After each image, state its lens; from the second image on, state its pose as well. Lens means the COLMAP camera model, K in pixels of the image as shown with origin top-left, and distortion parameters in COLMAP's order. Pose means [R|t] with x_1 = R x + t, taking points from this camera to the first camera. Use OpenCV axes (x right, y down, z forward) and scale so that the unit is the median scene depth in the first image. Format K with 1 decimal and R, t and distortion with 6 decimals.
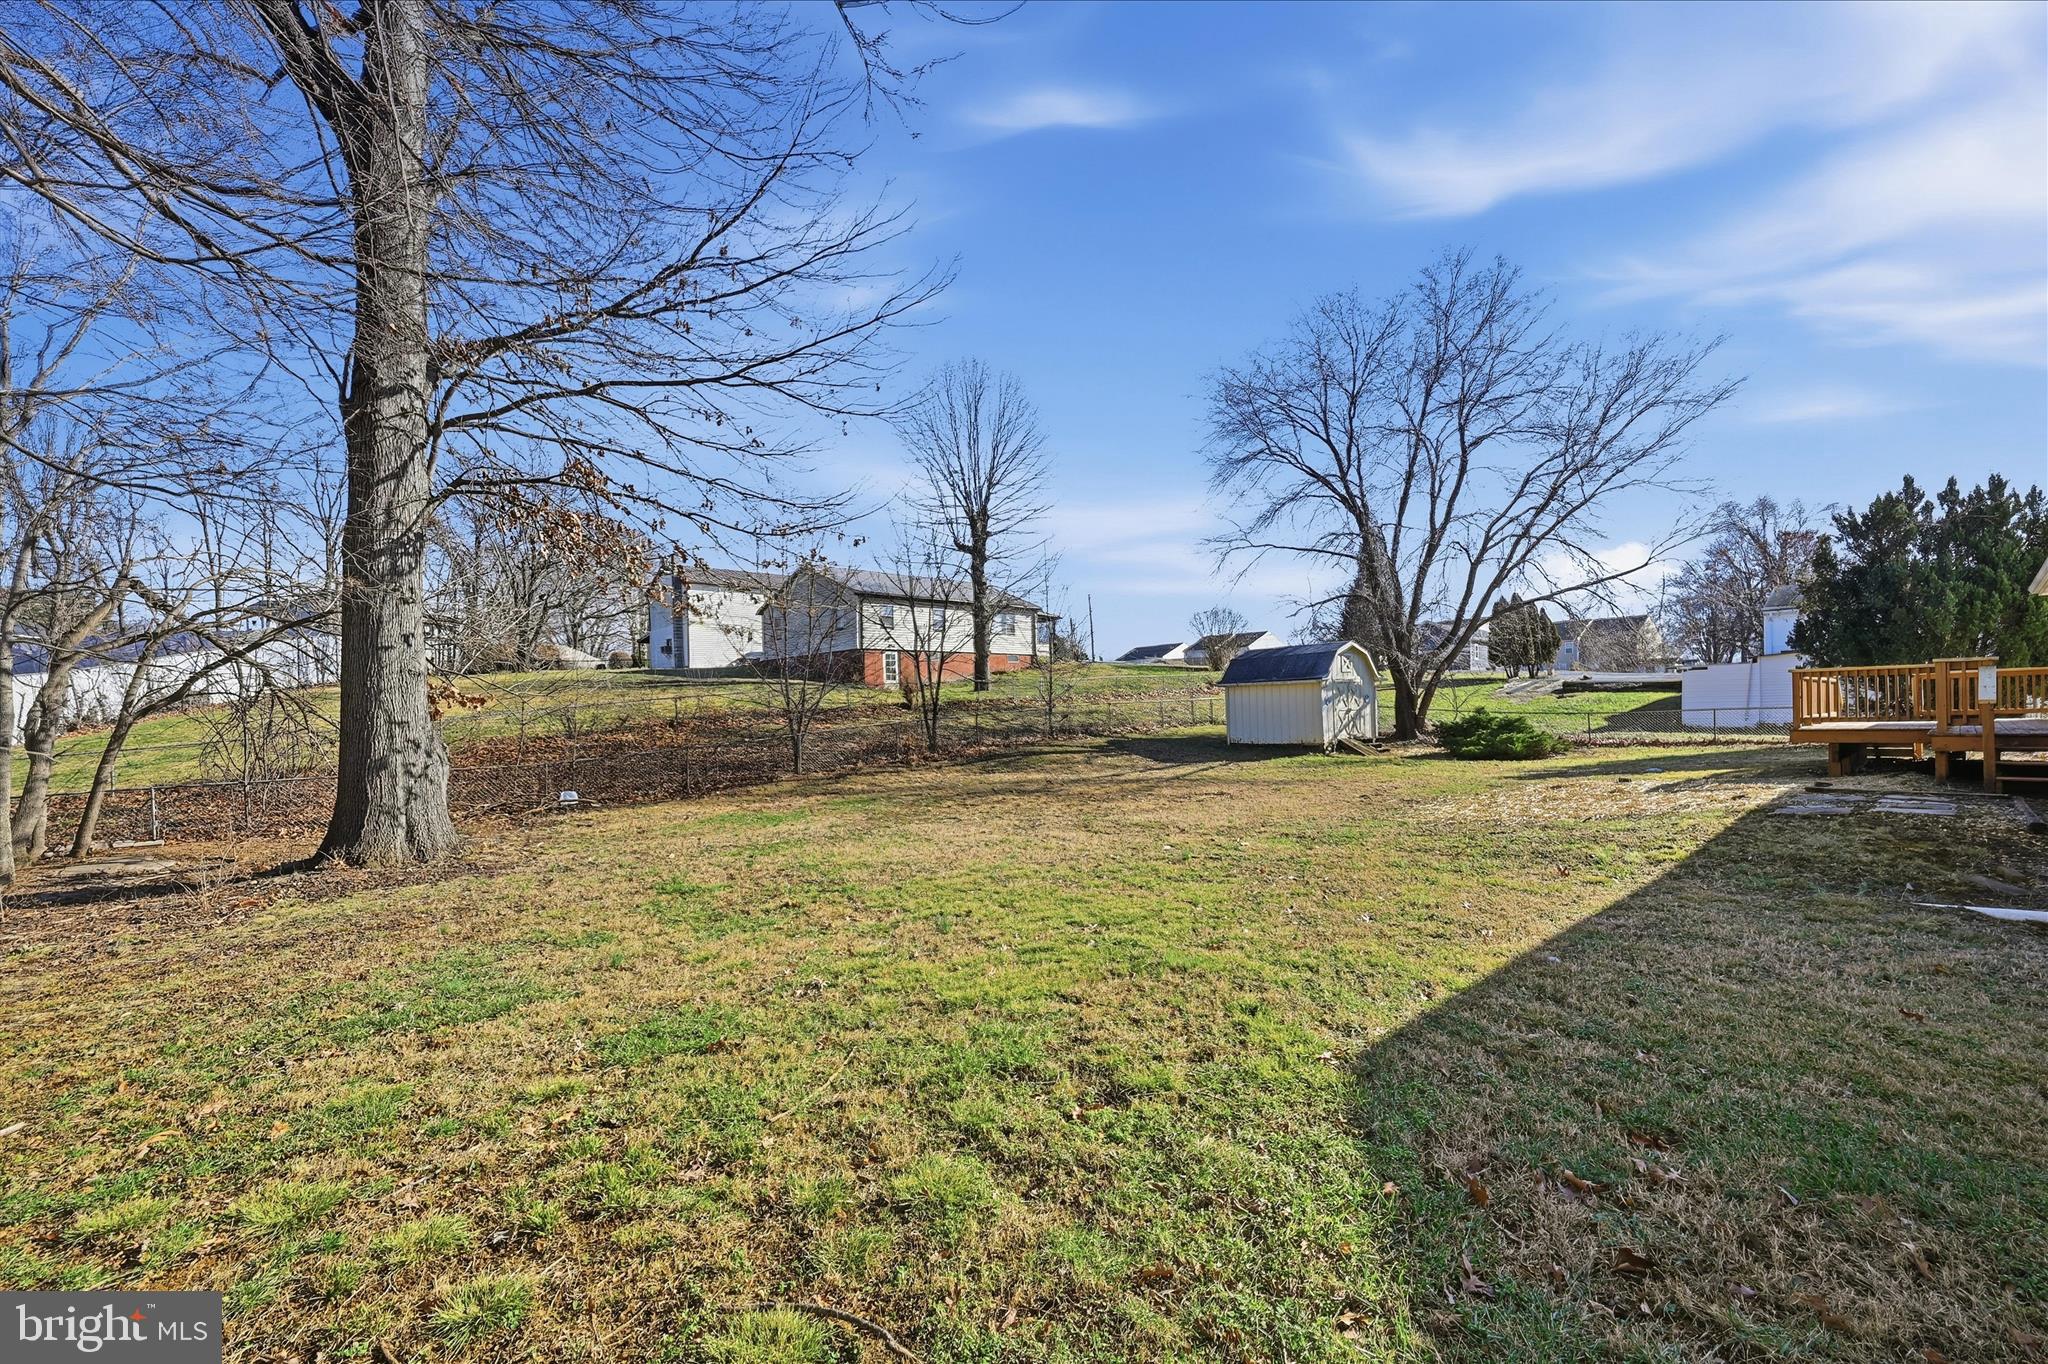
lens RADIAL K [[884.0, 0, 1034.5], [0, 884.0, 730.3], [0, 0, 1]] dist [0.000316, 0.000242]
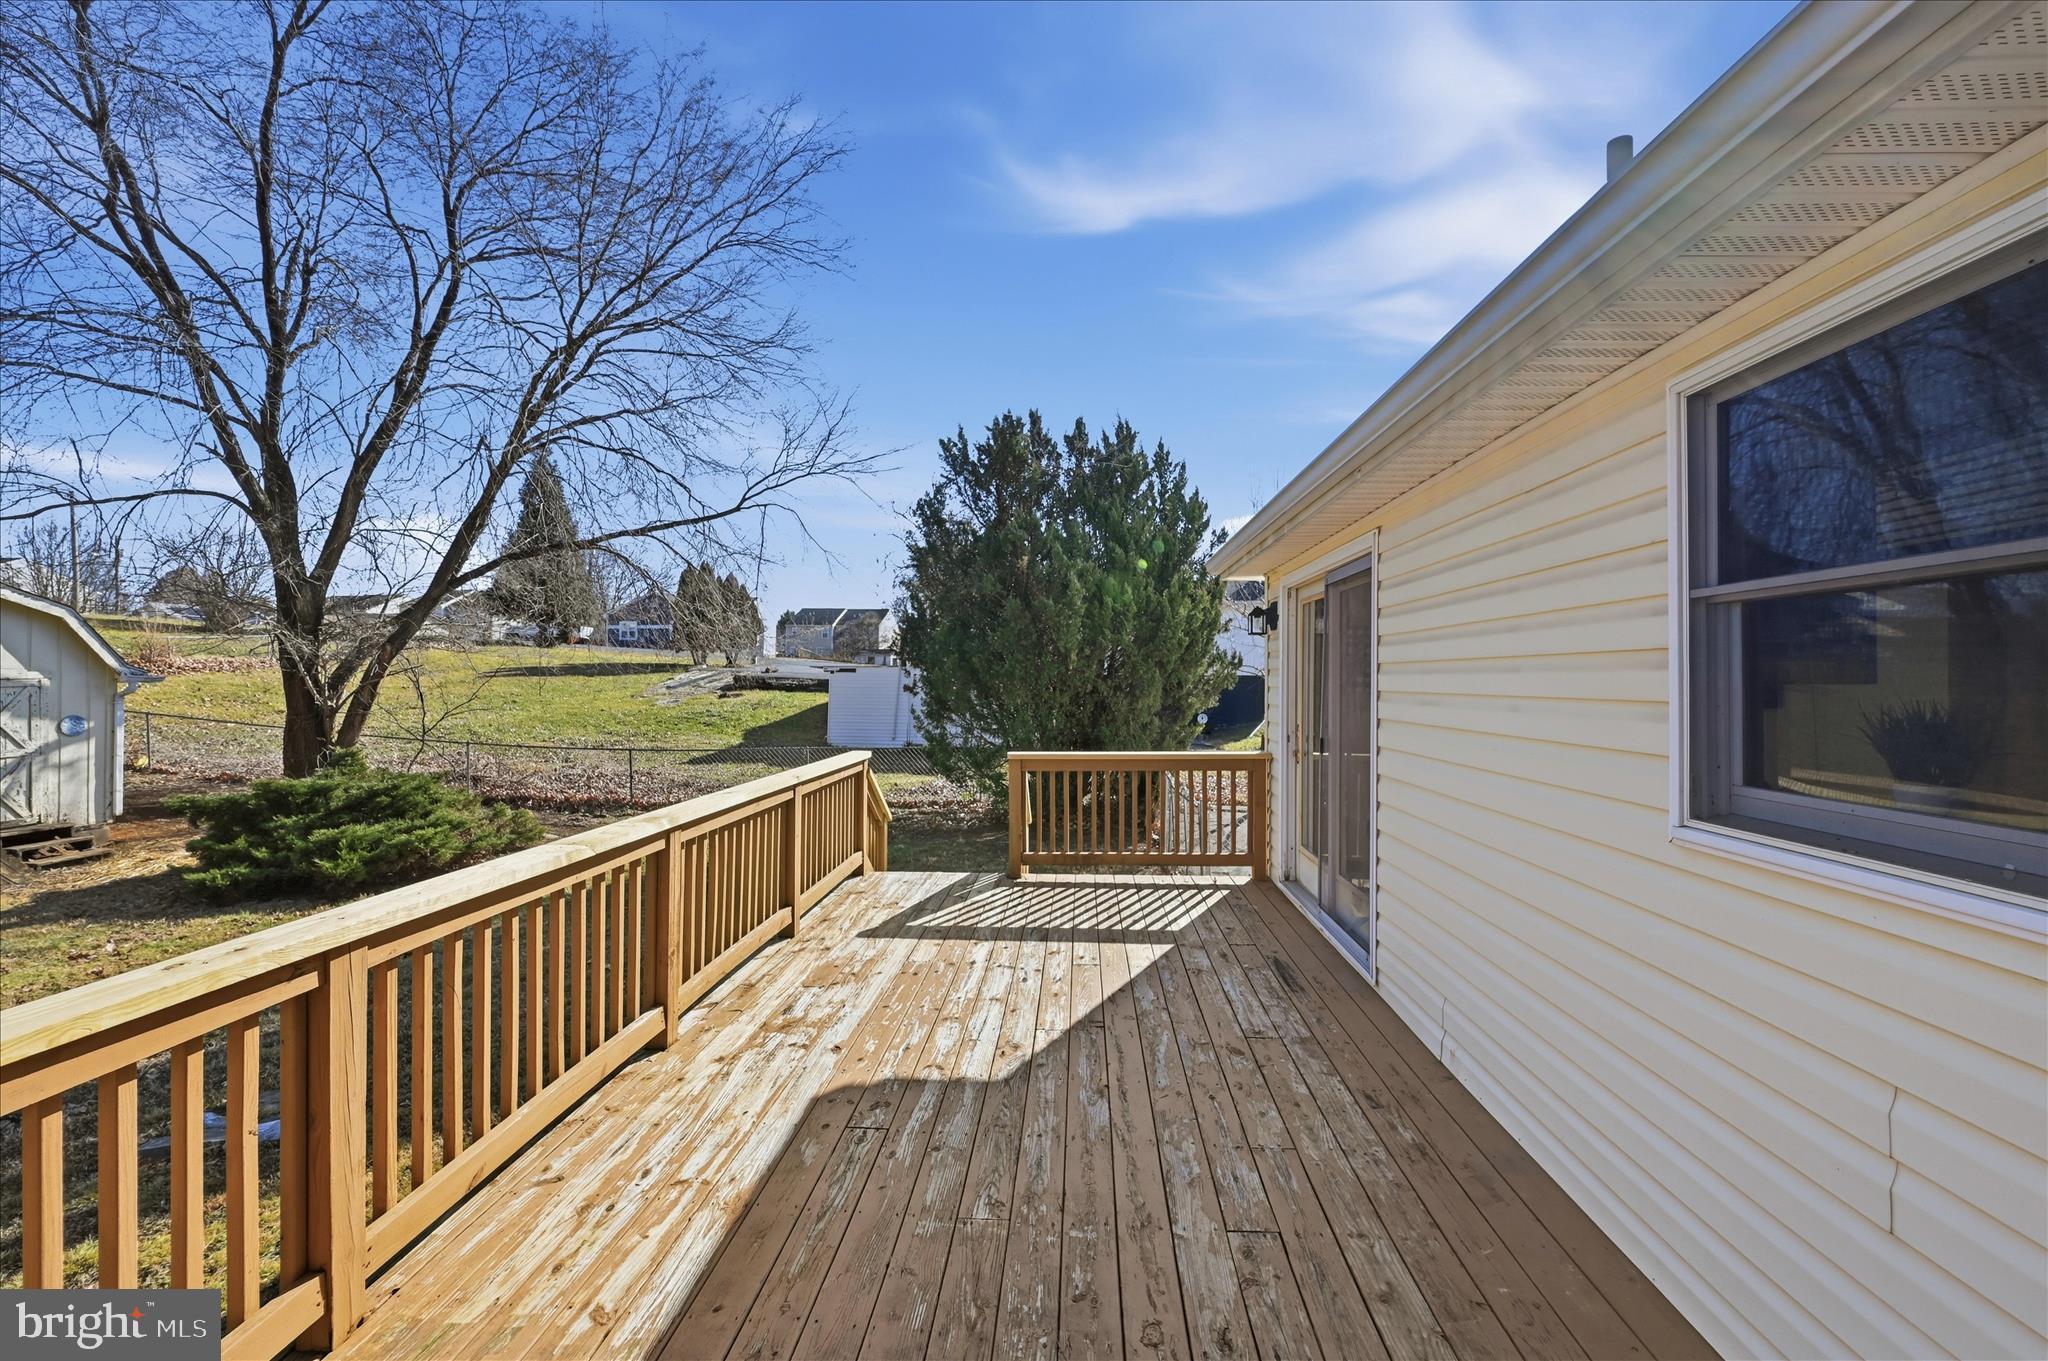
lens RADIAL K [[840.6, 0, 1032.4], [0, 840.6, 663.7], [0, 0, 1]] dist [-0.002922, -0.000640]
pose [[0.732312, 0.039807, 0.679805, 0.577094], [-0.010984, 0.998851, -0.046657, -0.067320], [-0.680881, 0.026700, 0.731907, 0.556114]]
